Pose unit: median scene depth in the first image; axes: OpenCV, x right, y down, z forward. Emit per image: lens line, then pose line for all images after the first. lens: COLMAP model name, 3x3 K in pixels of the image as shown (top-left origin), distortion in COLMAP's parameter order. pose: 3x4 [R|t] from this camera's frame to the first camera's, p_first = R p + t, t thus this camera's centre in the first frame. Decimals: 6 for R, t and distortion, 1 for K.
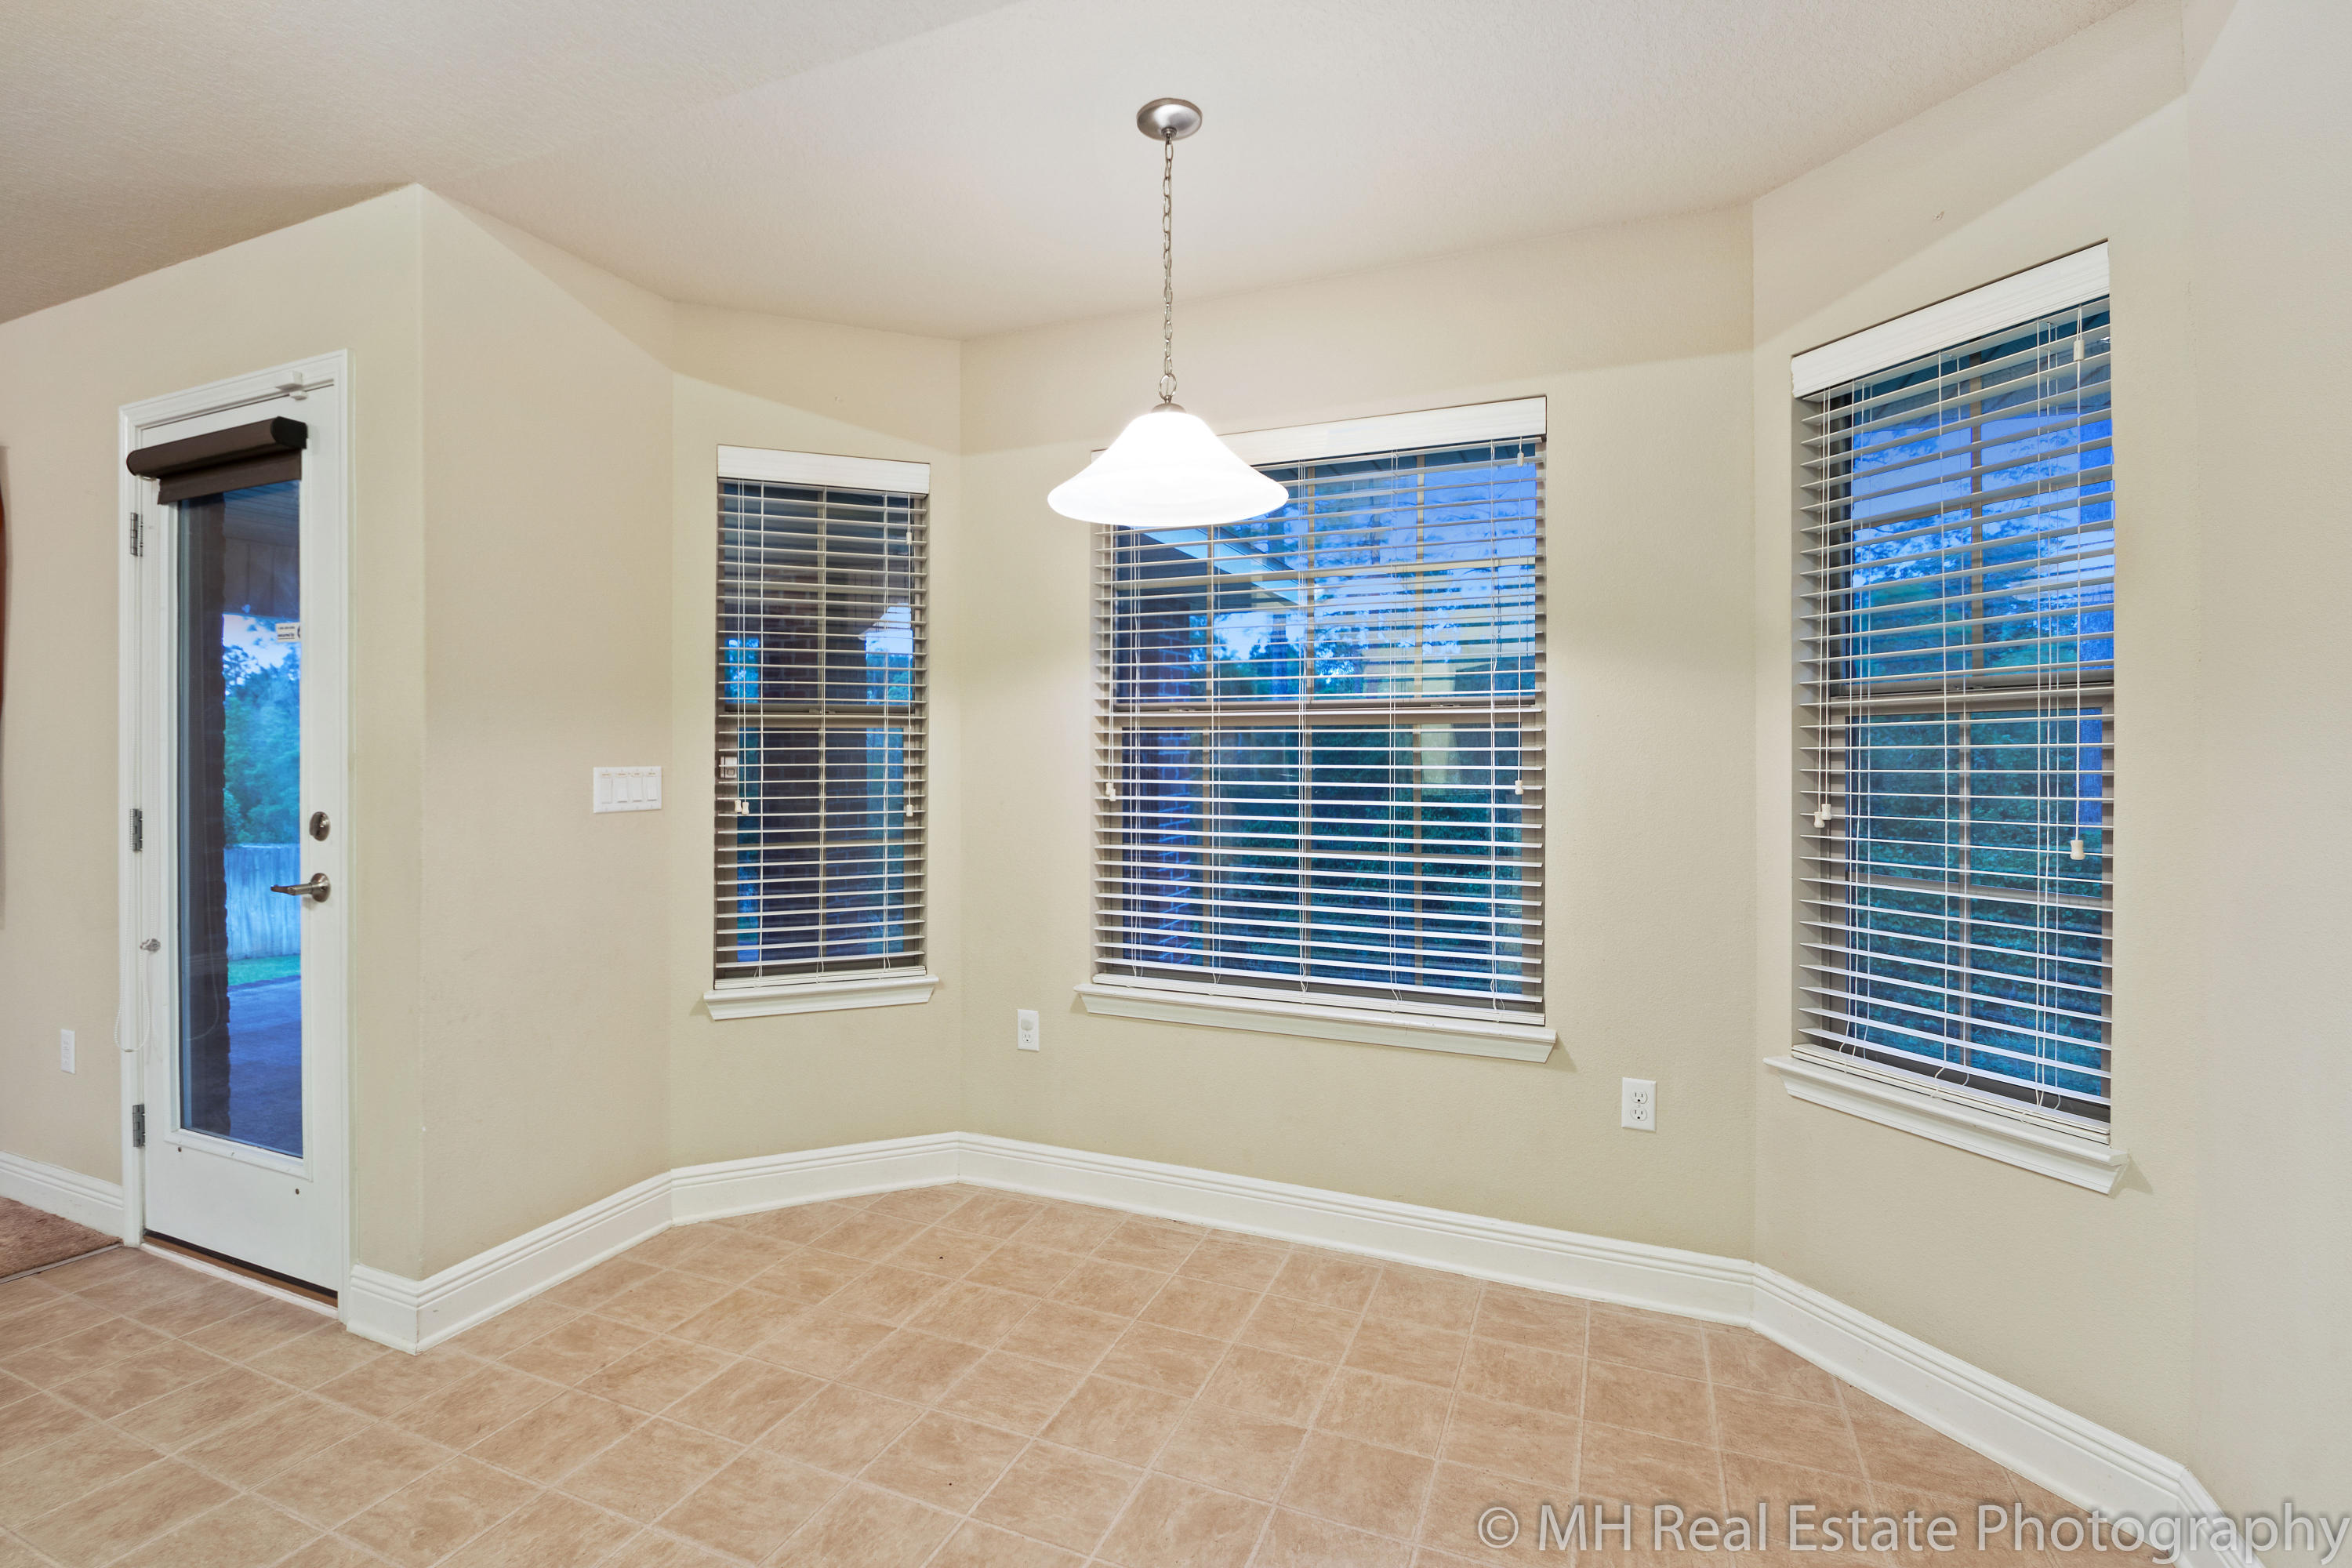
lens RADIAL K [[1090.9, 0, 1138.7], [0, 1090.9, 758.1], [0, 0, 1]] dist [-0.016282, -0.000224]
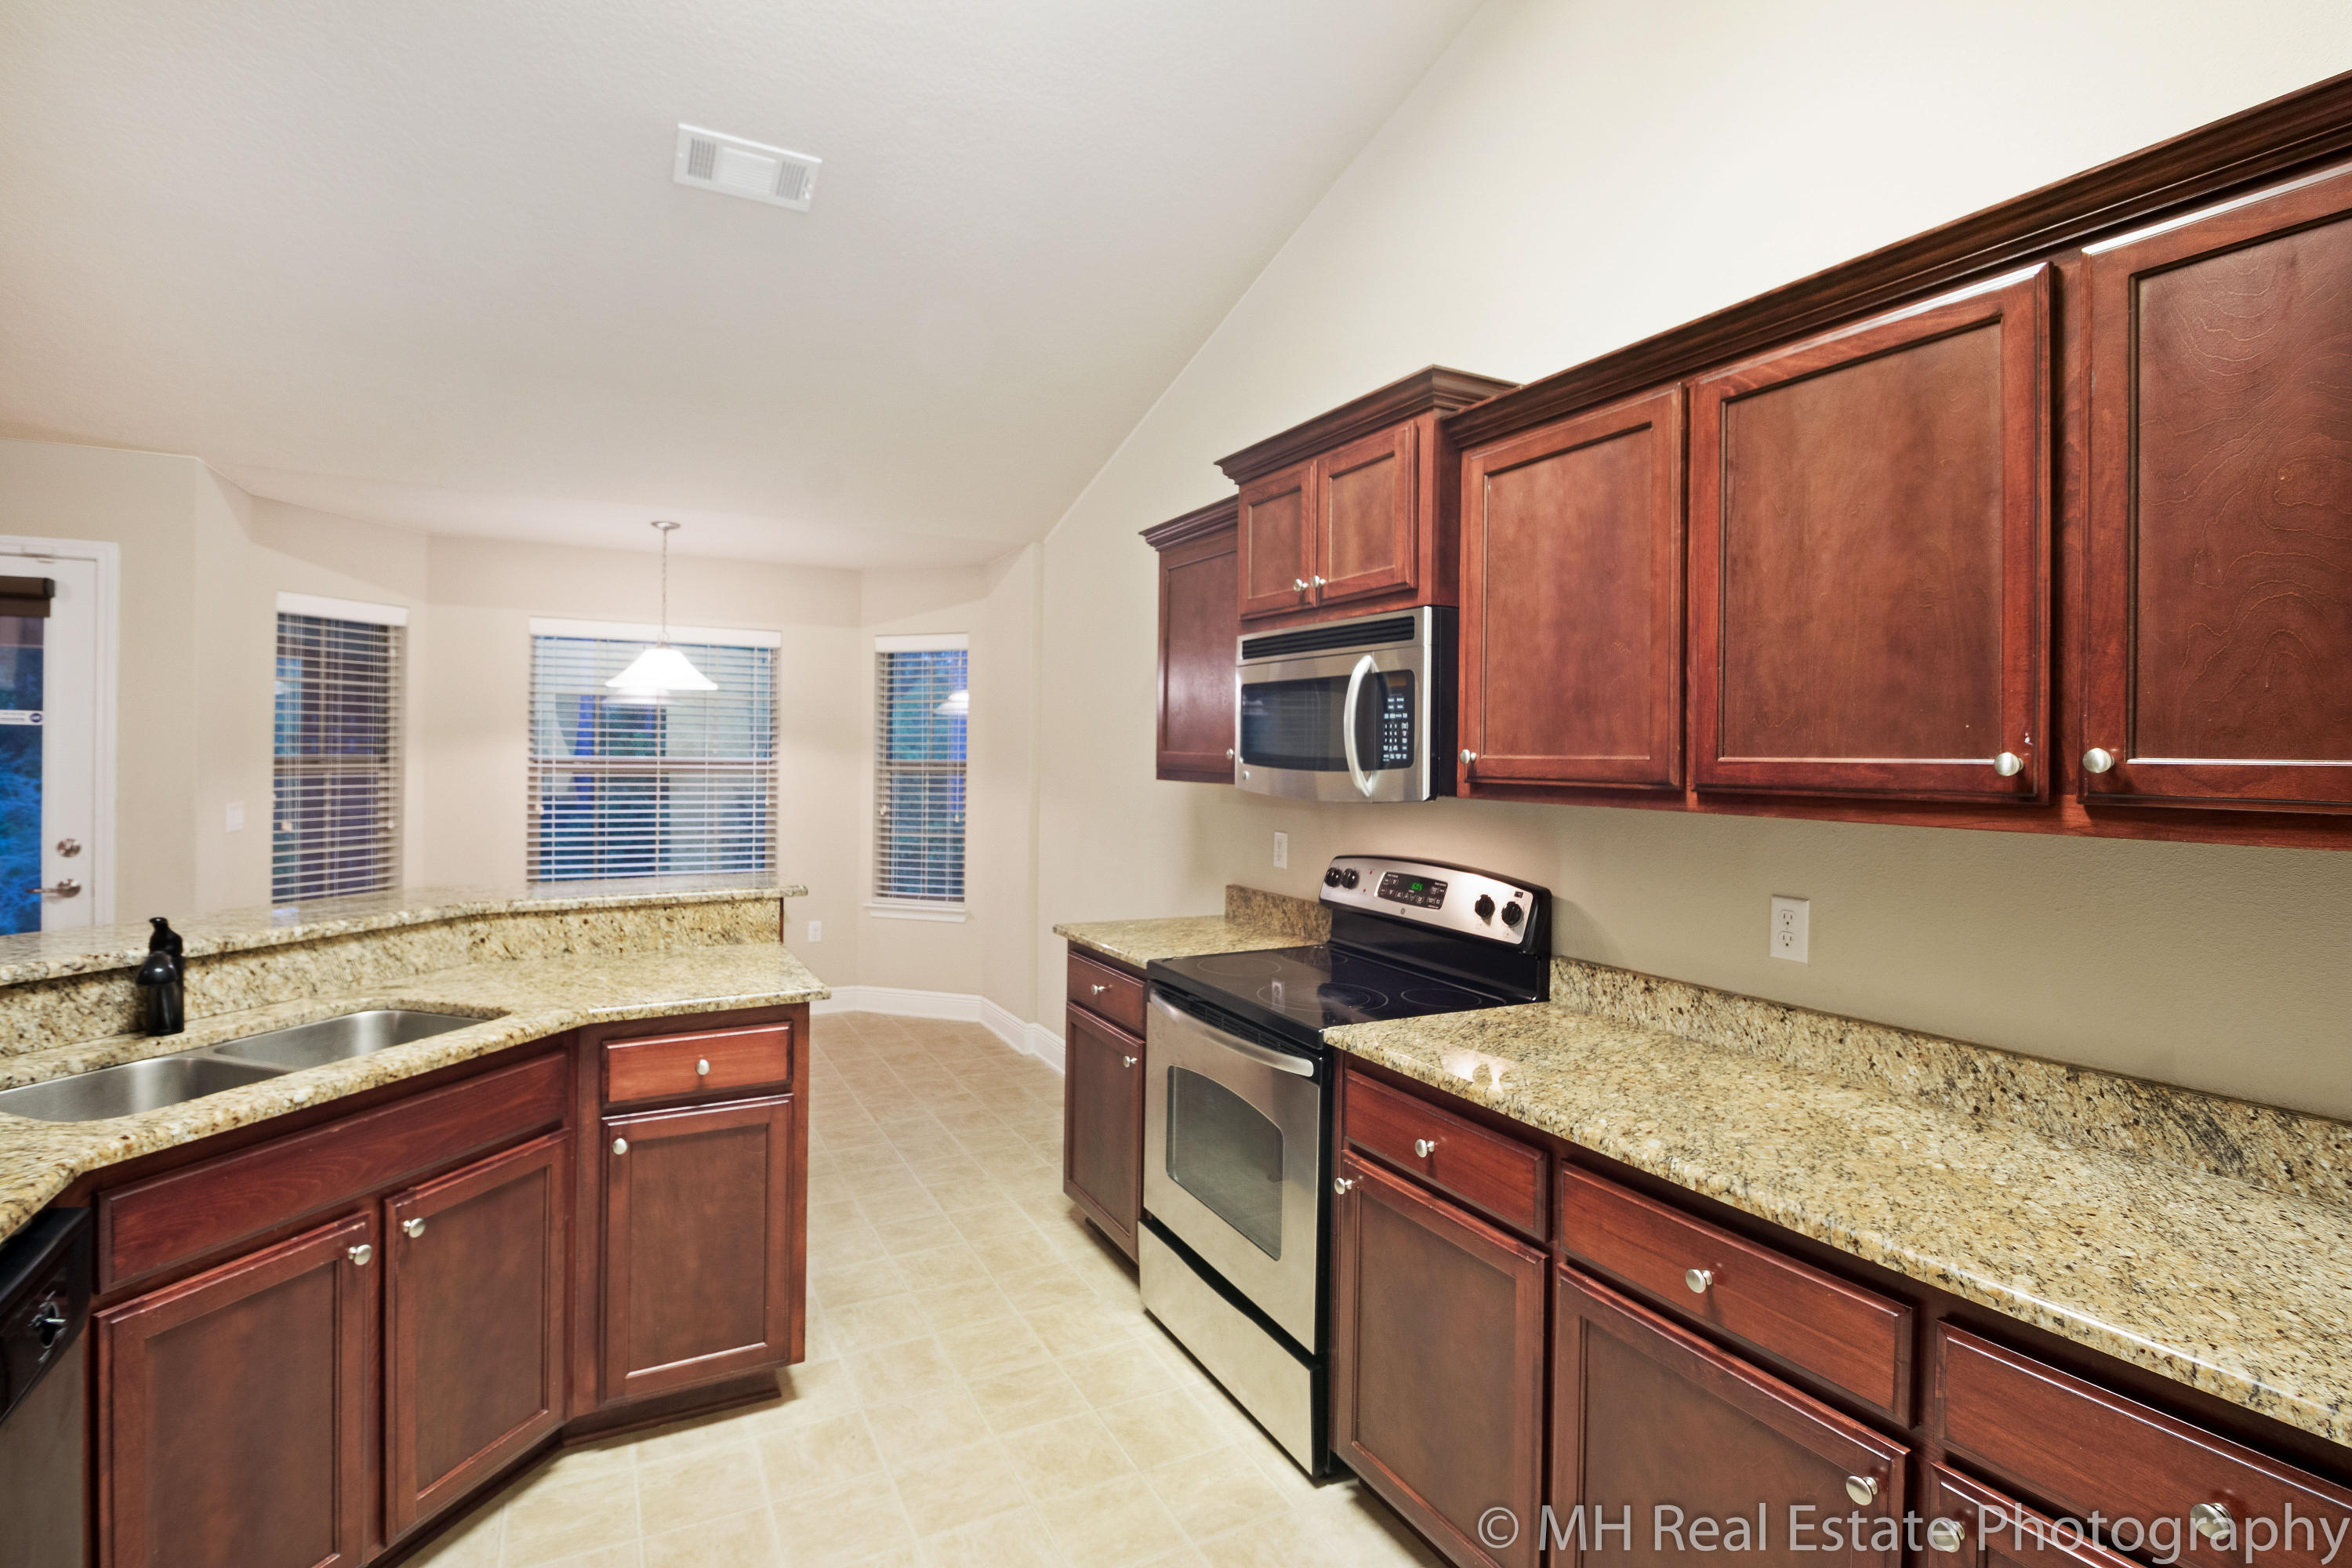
lens RADIAL K [[1090.9, 0, 1138.7], [0, 1090.9, 758.1], [0, 0, 1]] dist [-0.016282, -0.000224]
pose [[0.630967, 0.003184, 0.775803, -0.952957], [-0.009652, 0.999946, 0.003745, -0.082941], [-0.775750, -0.009851, 0.630963, -1.068574]]
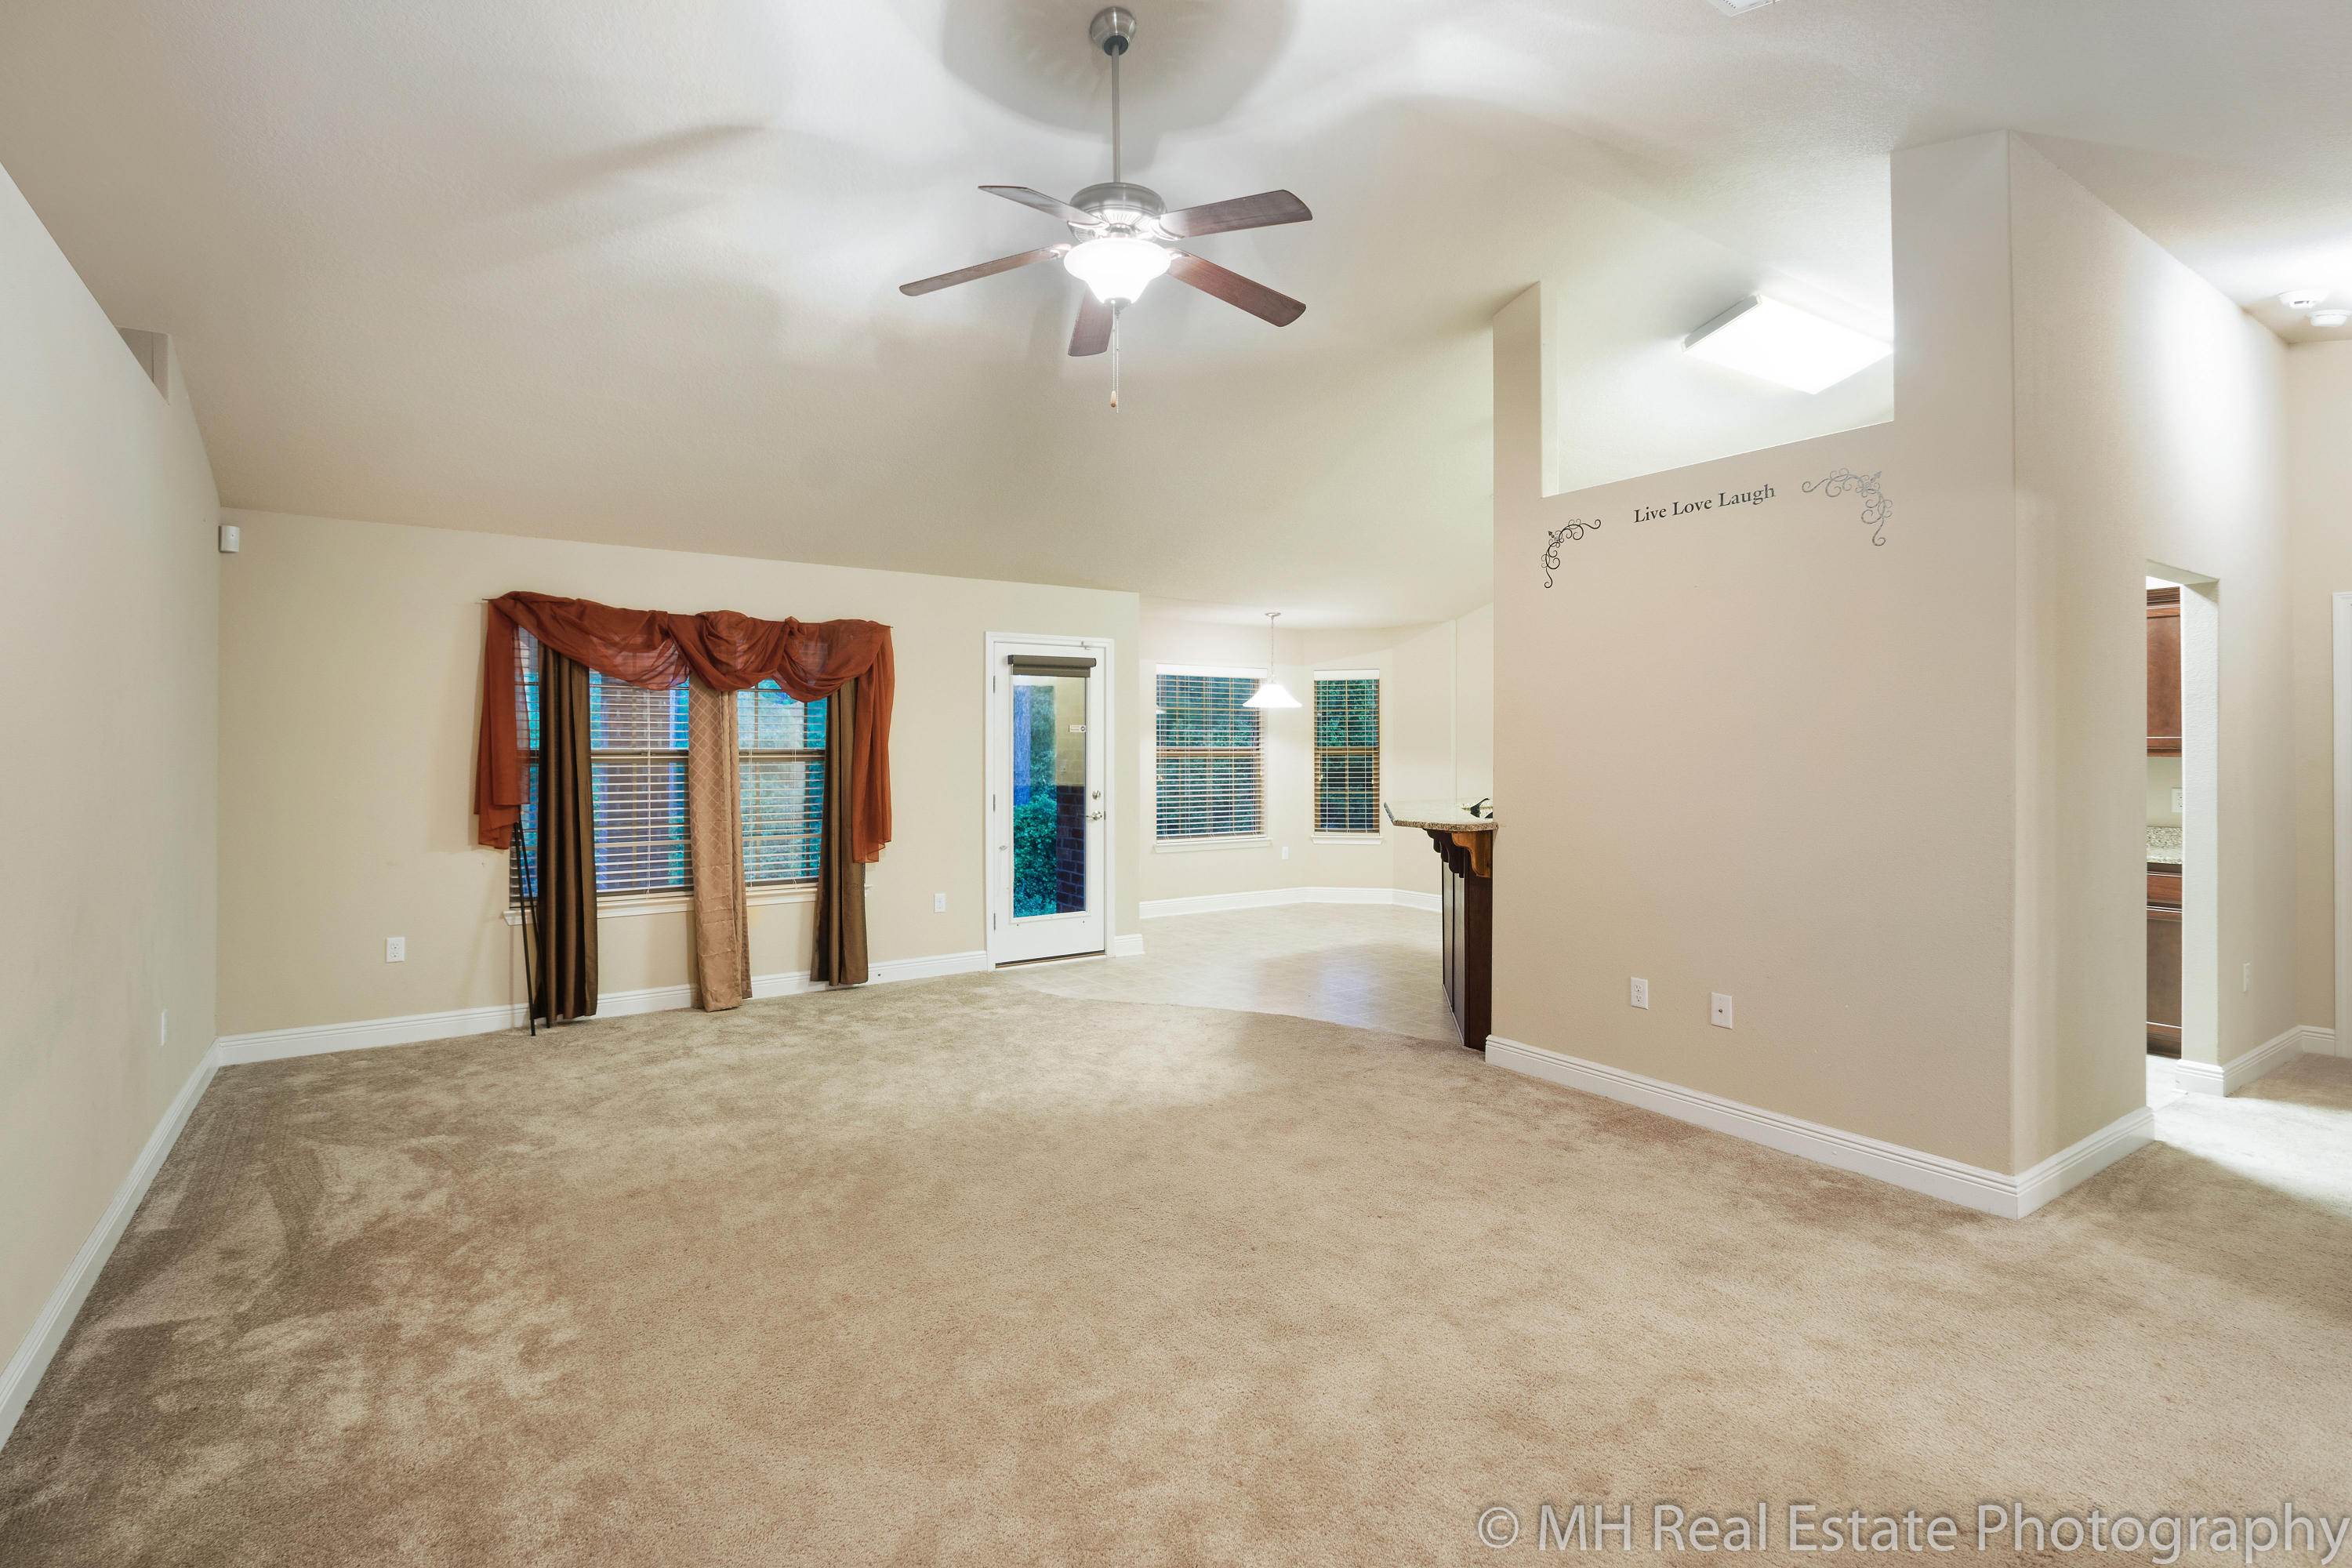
lens RADIAL K [[1090.9, 0, 1138.7], [0, 1090.9, 758.1], [0, 0, 1]] dist [-0.016282, -0.000224]
pose [[0.550022, -0.013371, 0.835043, -3.095365], [-0.007545, 0.999751, 0.020979, -0.101309], [-0.835116, -0.017839, 0.549784, -0.717902]]
